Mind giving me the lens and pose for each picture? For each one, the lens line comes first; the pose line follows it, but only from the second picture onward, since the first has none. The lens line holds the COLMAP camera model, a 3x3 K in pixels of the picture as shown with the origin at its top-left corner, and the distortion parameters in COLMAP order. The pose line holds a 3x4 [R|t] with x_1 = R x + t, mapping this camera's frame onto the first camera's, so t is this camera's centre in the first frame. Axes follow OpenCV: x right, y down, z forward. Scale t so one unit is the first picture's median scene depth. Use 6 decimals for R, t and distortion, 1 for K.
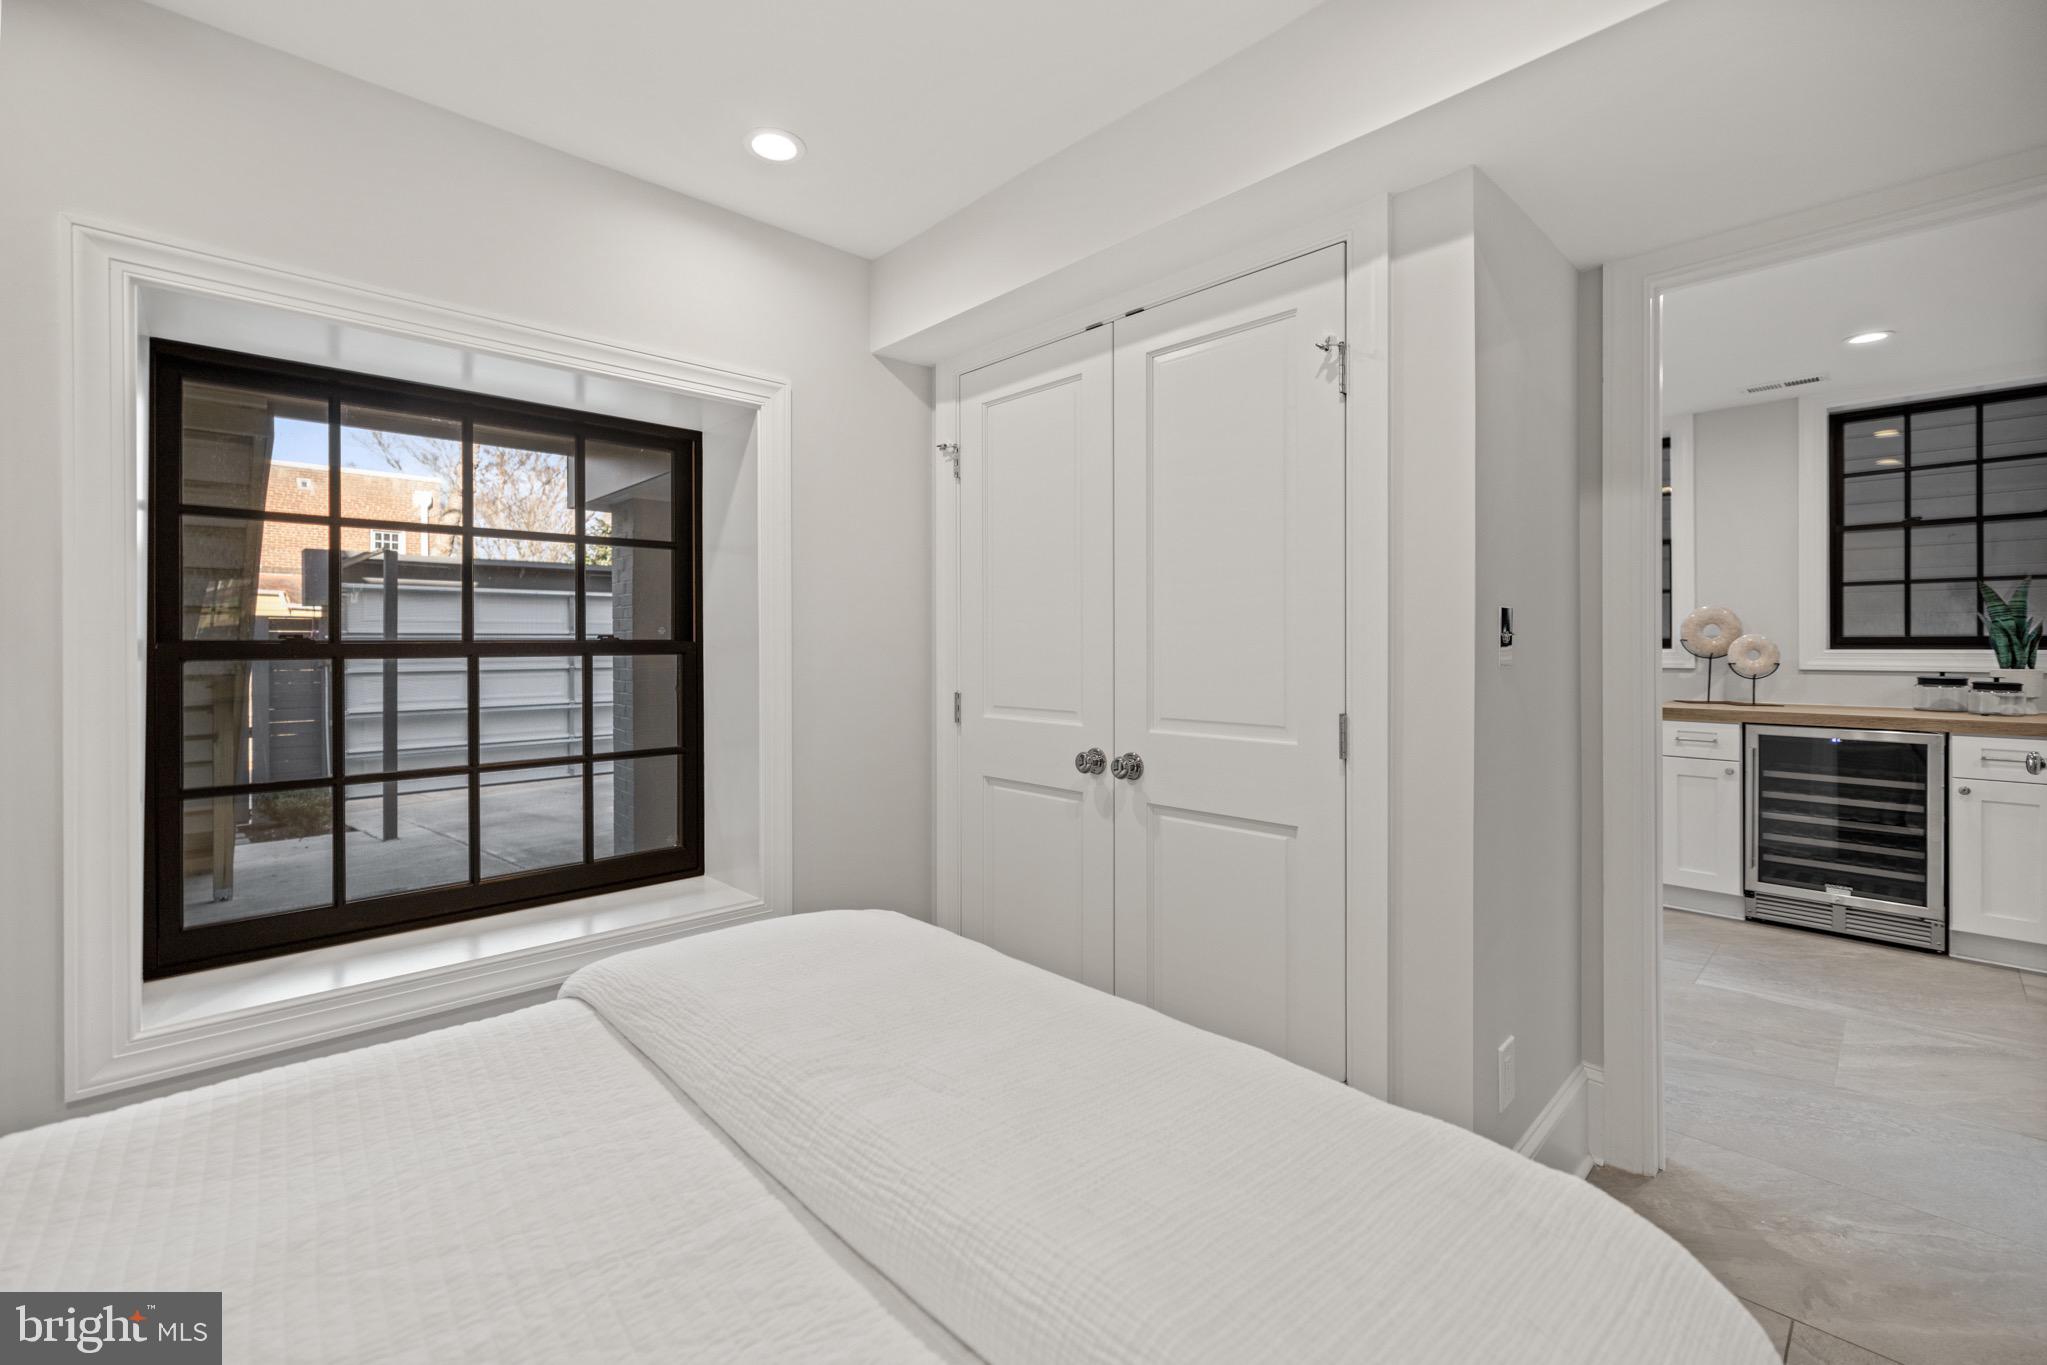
lens RADIAL K [[867.1, 0, 1017.7], [0, 867.1, 669.7], [0, 0, 1]] dist [0.001274, 0.000311]
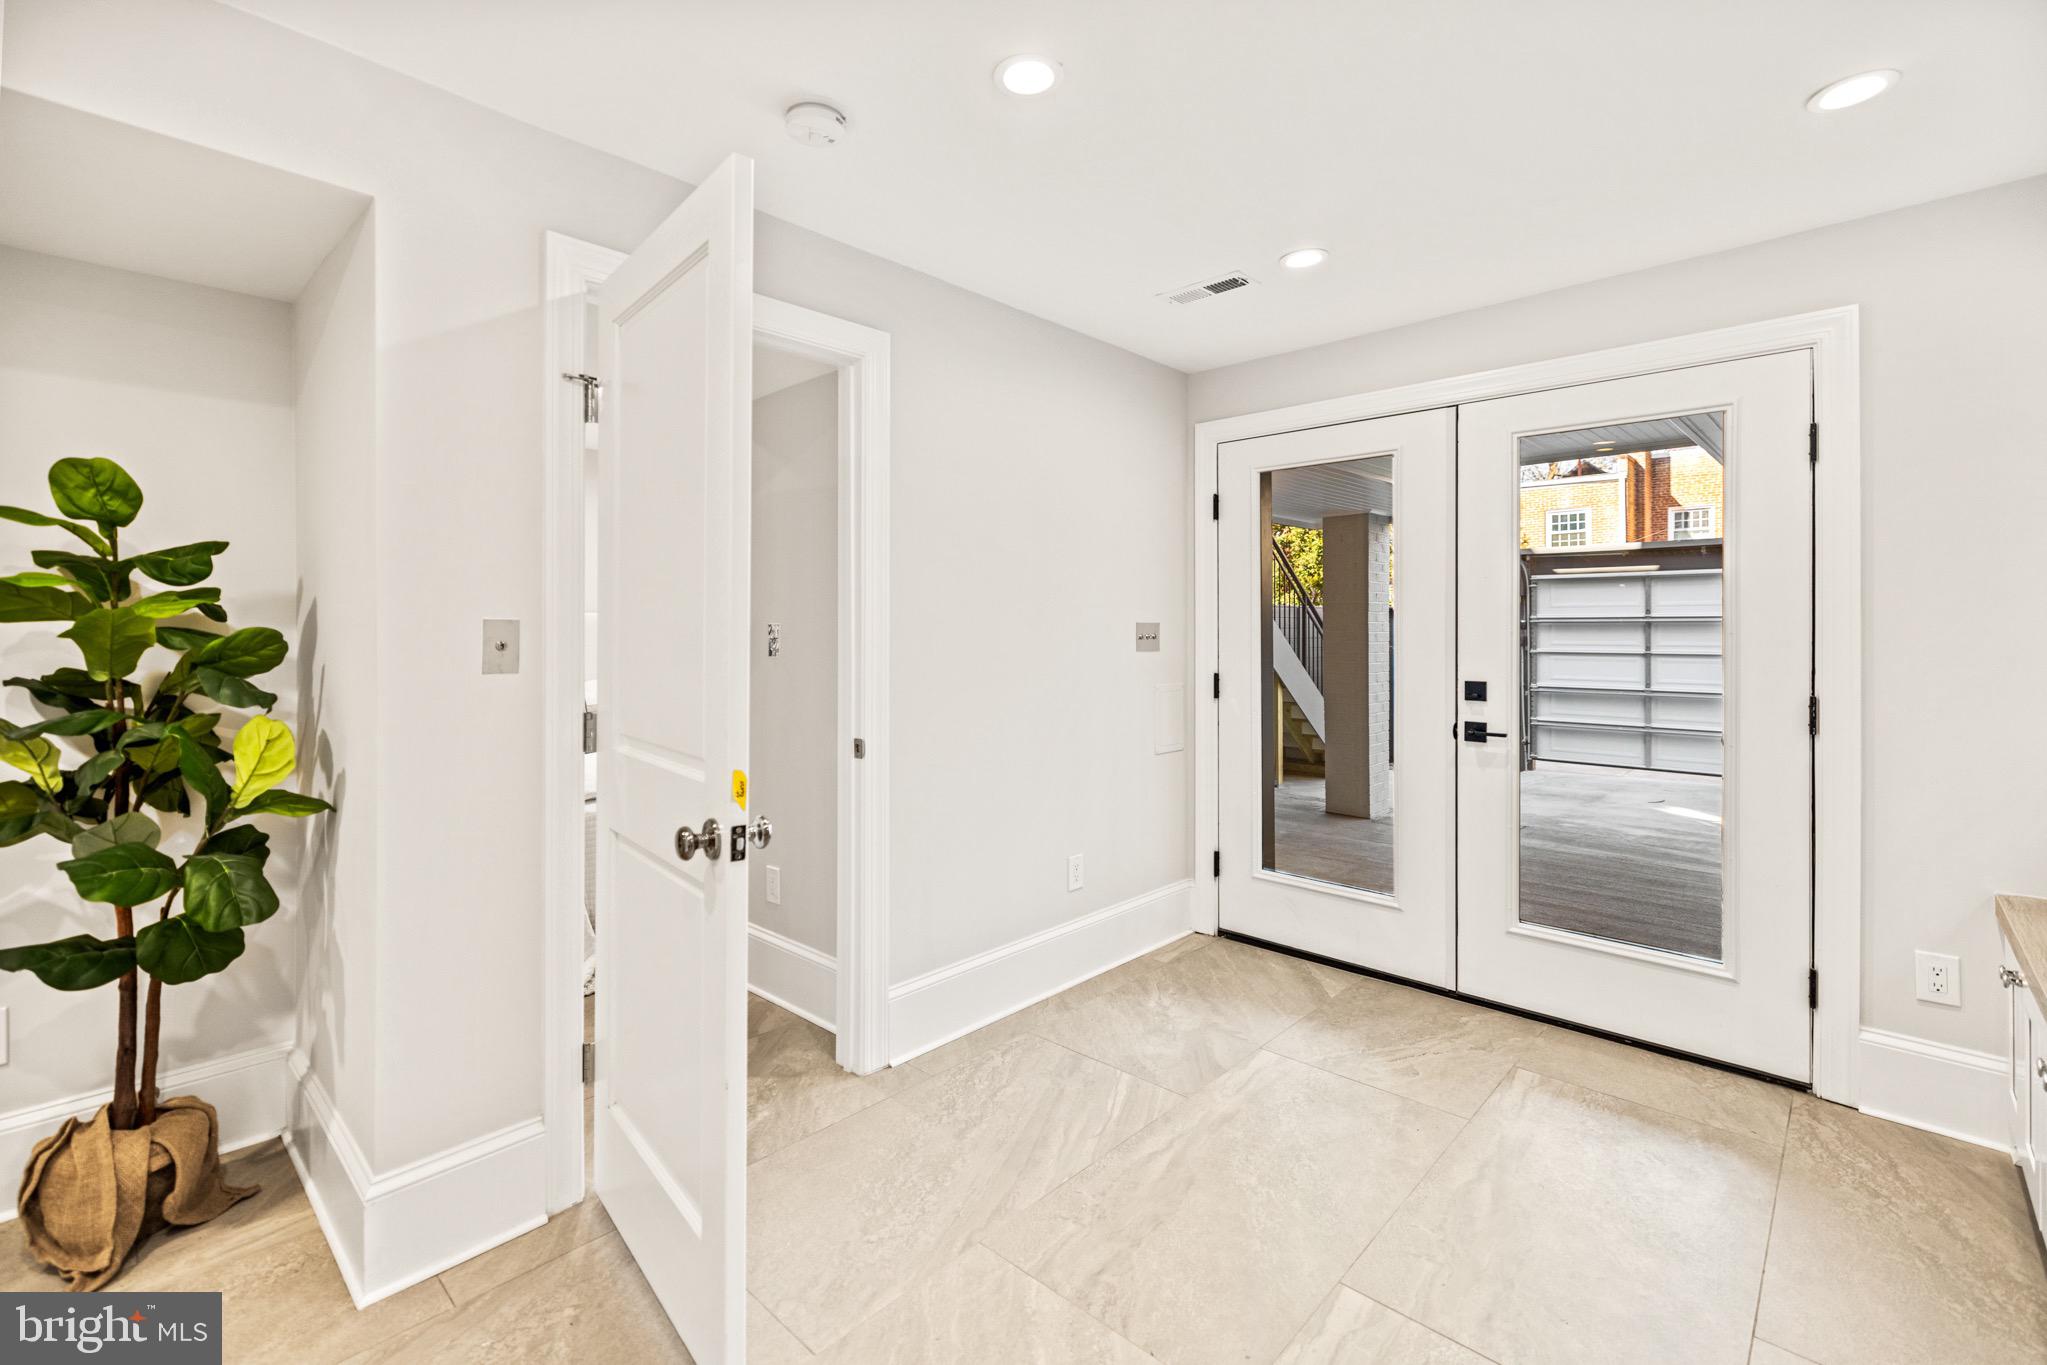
lens RADIAL K [[905.4, 0, 1016.6], [0, 905.4, 629.3], [0, 0, 1]] dist [0.000157, 0.000060]
pose [[0.053168, 0.005653, -0.998570, 1.305802], [-0.022169, 0.999744, 0.004480, -0.054169], [0.998339, 0.021899, 0.053280, 0.733511]]
